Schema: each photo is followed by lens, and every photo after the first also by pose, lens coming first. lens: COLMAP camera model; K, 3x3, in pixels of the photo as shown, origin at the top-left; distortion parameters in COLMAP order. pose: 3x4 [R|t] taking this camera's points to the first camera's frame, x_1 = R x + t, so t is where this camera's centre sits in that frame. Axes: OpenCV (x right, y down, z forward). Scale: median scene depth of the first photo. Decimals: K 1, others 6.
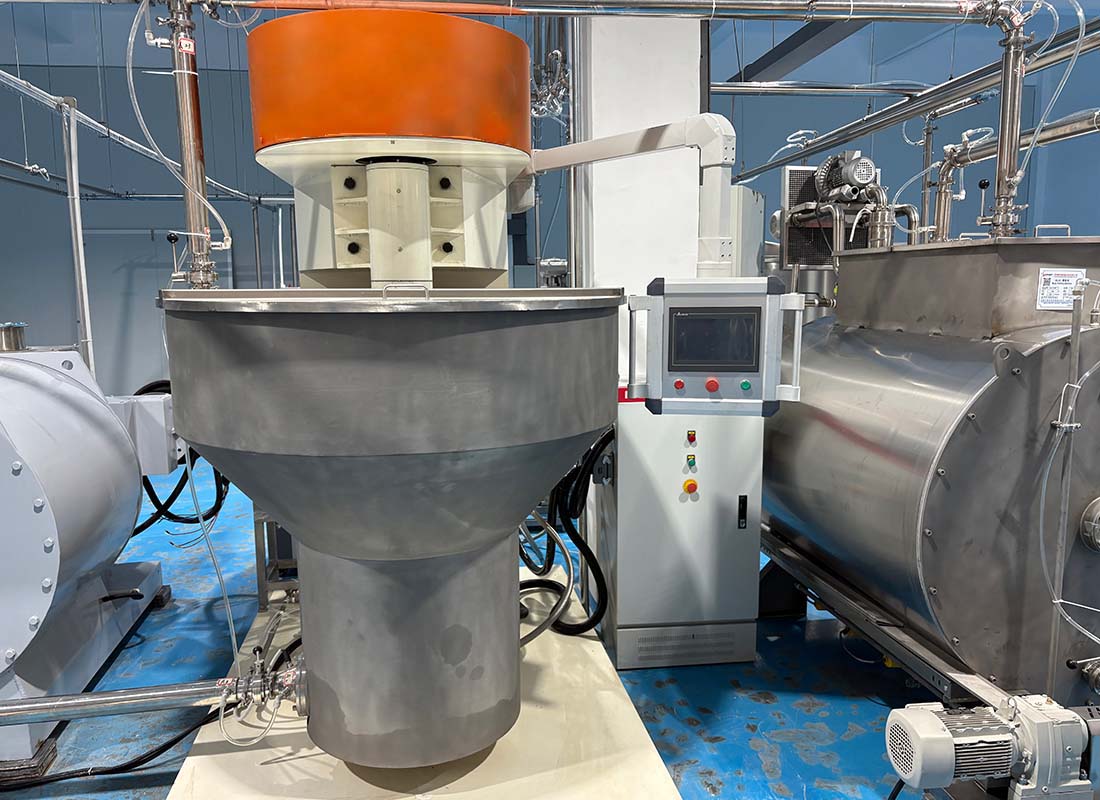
lens RADIAL K [[795.0, 0, 550.0], [0, 795.0, 400.0], [0, 0, 1]] dist [0.055328, -0.059641]
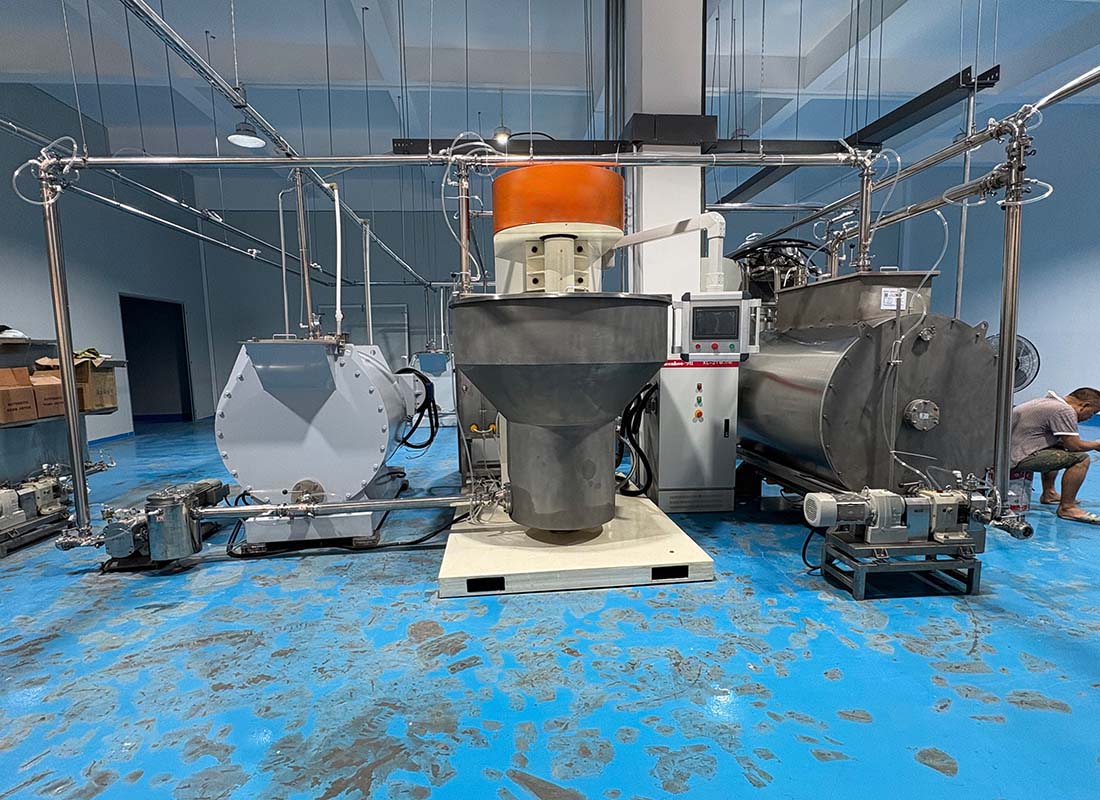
lens RADIAL K [[499.4, 0, 563.1], [0, 499.4, 396.3], [0, 0, 1]] dist [-0.001244, -0.000180]
pose [[0.998199, 0.001860, -0.059954, -0.098816], [-0.003795, 0.999475, -0.032176, 0.147092], [0.059862, 0.032346, 0.997682, -0.261771]]
